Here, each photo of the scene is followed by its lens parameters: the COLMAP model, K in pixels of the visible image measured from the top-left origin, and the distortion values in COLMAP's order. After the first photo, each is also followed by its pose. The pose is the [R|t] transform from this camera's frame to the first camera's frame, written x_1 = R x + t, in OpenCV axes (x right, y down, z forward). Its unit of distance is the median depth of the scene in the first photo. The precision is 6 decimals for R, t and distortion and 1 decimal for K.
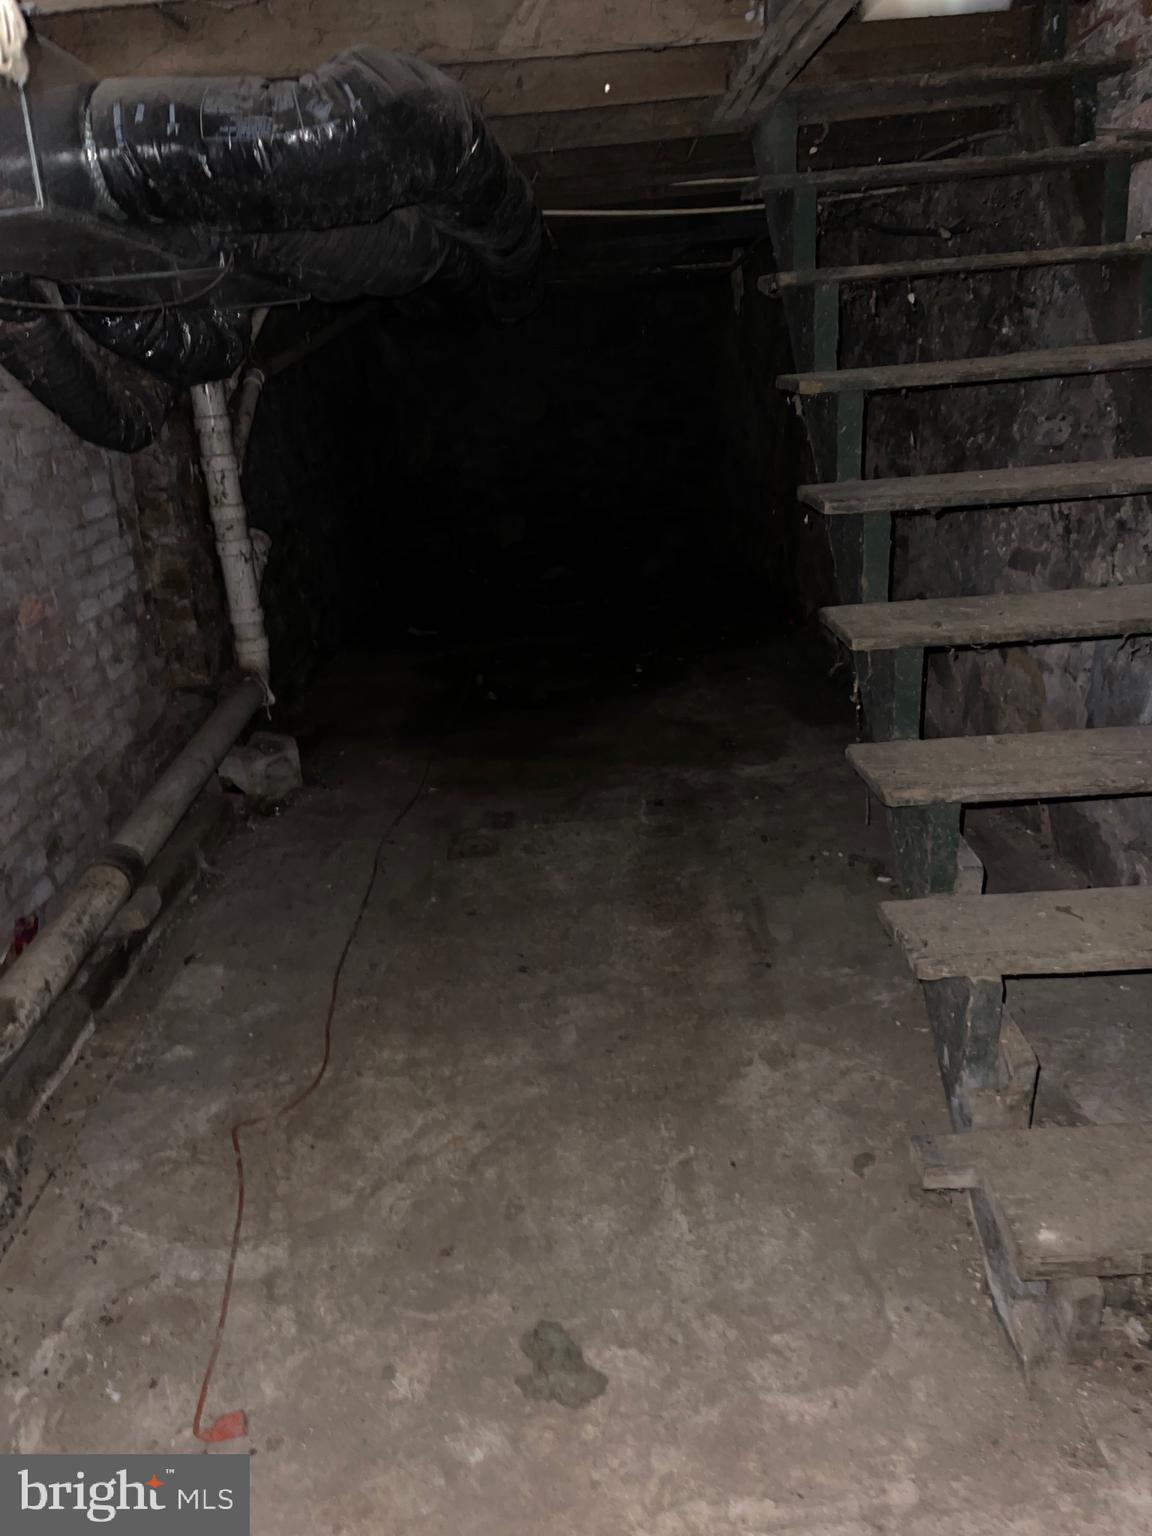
lens RADIAL K [[1156.9, 0, 564.9], [0, 1156.9, 772.5], [0, 0, 1]] dist [0.070869, -0.089287]
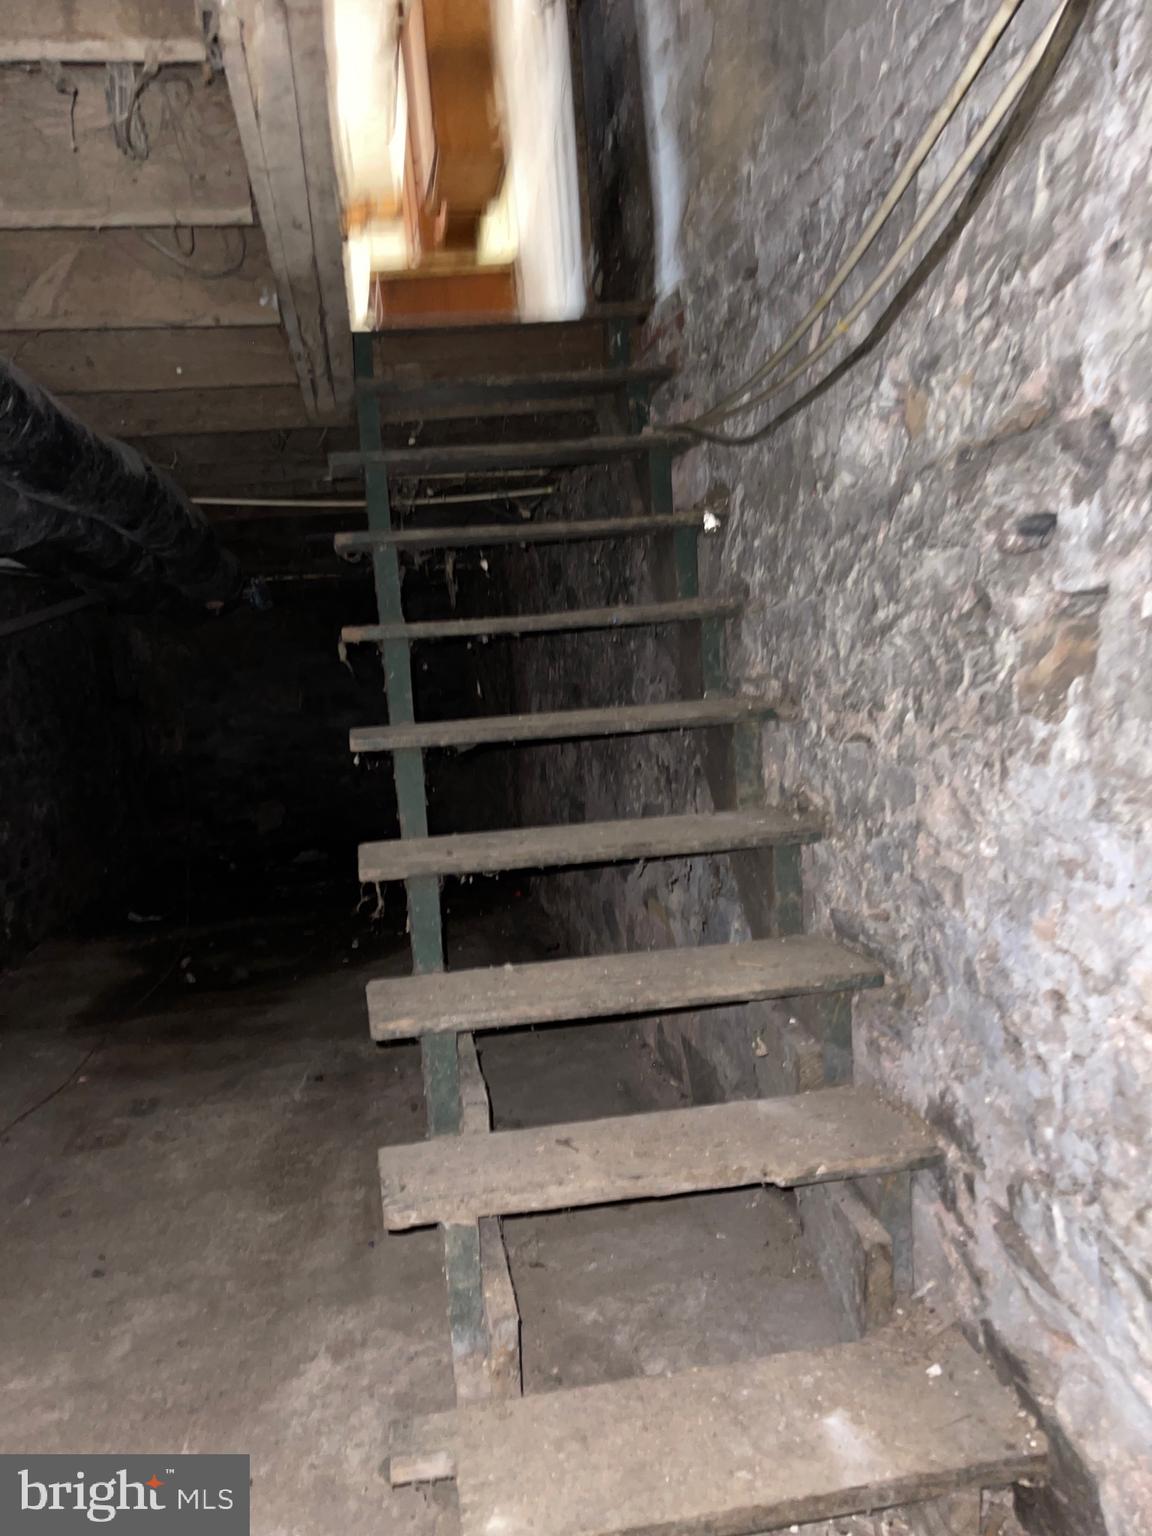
lens RADIAL K [[1156.9, 0, 569.3], [0, 1156.9, 820.5], [0, 0, 1]] dist [0.070869, -0.089287]
pose [[0.988749, -0.020325, 0.148196, 0.232266], [0.051141, 0.976957, -0.207220, 0.045748], [-0.140569, 0.212468, 0.967005, 0.026331]]
